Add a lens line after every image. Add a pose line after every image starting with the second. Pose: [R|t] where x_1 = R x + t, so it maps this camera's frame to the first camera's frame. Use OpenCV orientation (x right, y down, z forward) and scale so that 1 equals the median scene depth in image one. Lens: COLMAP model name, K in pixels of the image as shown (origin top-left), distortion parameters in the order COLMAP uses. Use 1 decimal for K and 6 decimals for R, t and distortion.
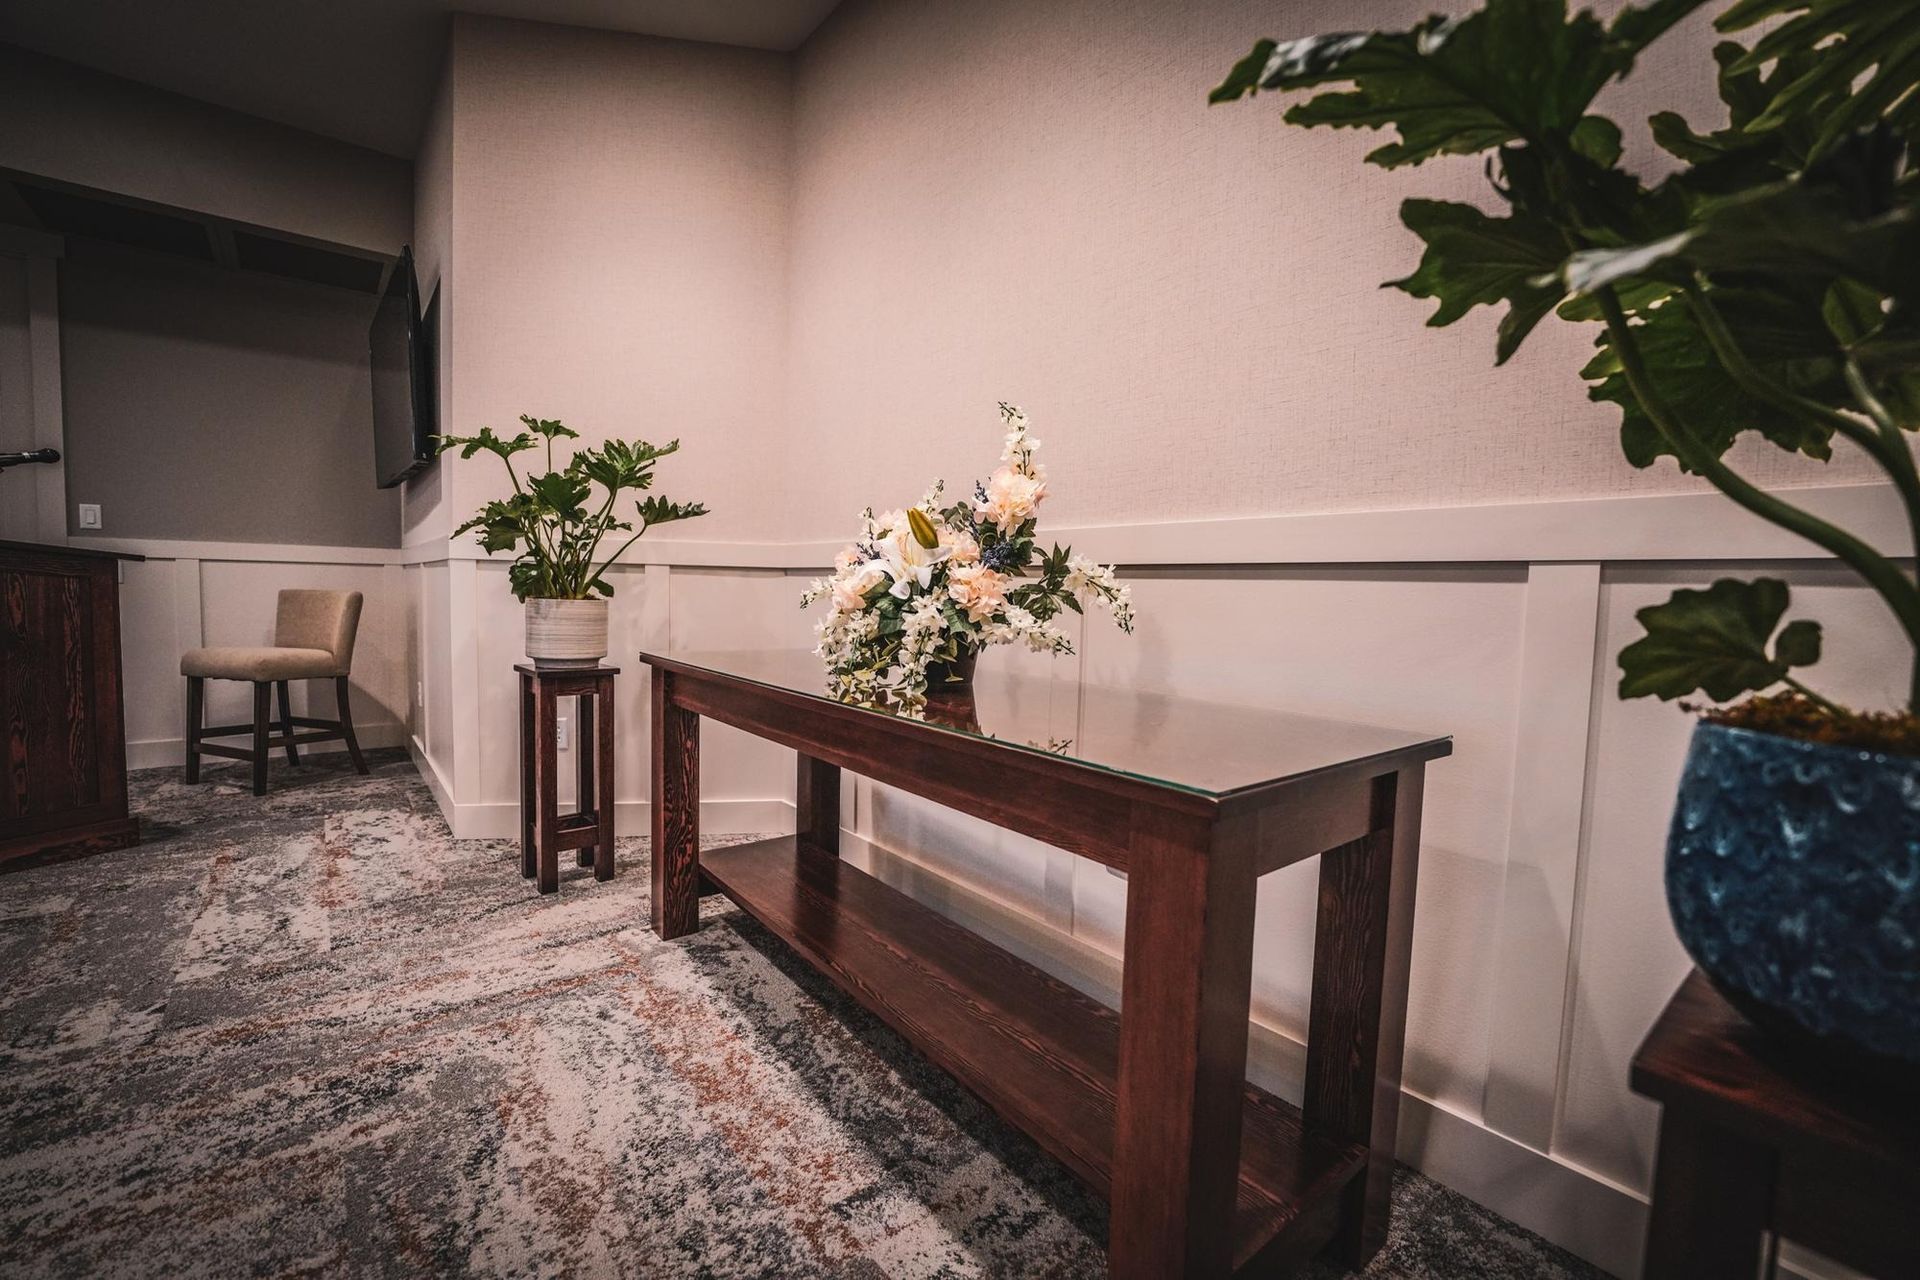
lens RADIAL K [[780.1, 0, 950.6], [0, 780.1, 649.7], [0, 0, 1]] dist [-0.015211, 0.002298]
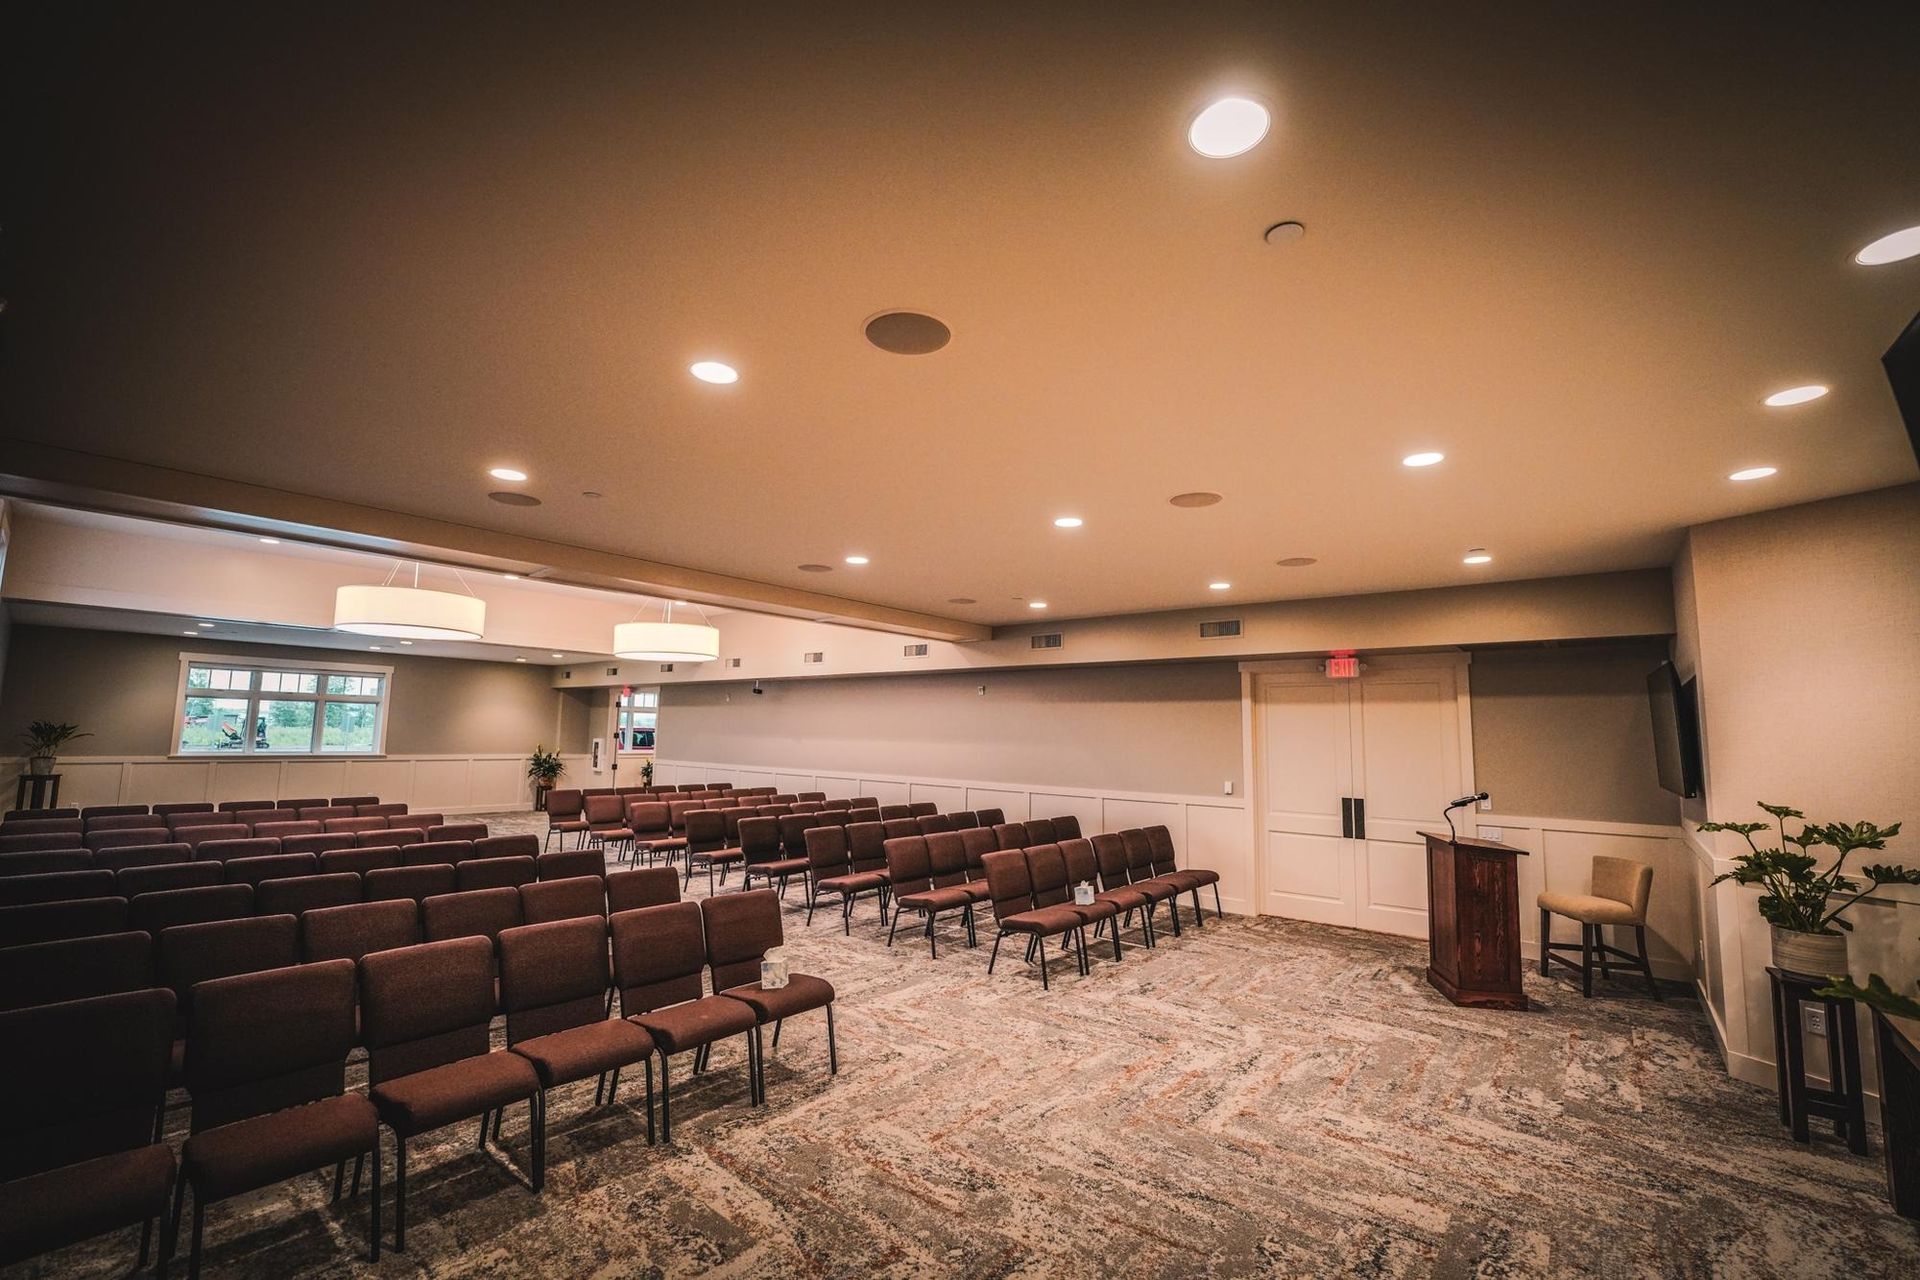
lens RADIAL K [[780.1, 0, 952.9], [0, 780.1, 653.5], [0, 0, 1]] dist [-0.015211, 0.002298]
pose [[0.192263, -0.124542, -0.973409, 0.596093], [-0.081040, 0.986511, -0.142225, -0.220038], [0.977991, 0.106229, 0.179577, -0.782704]]
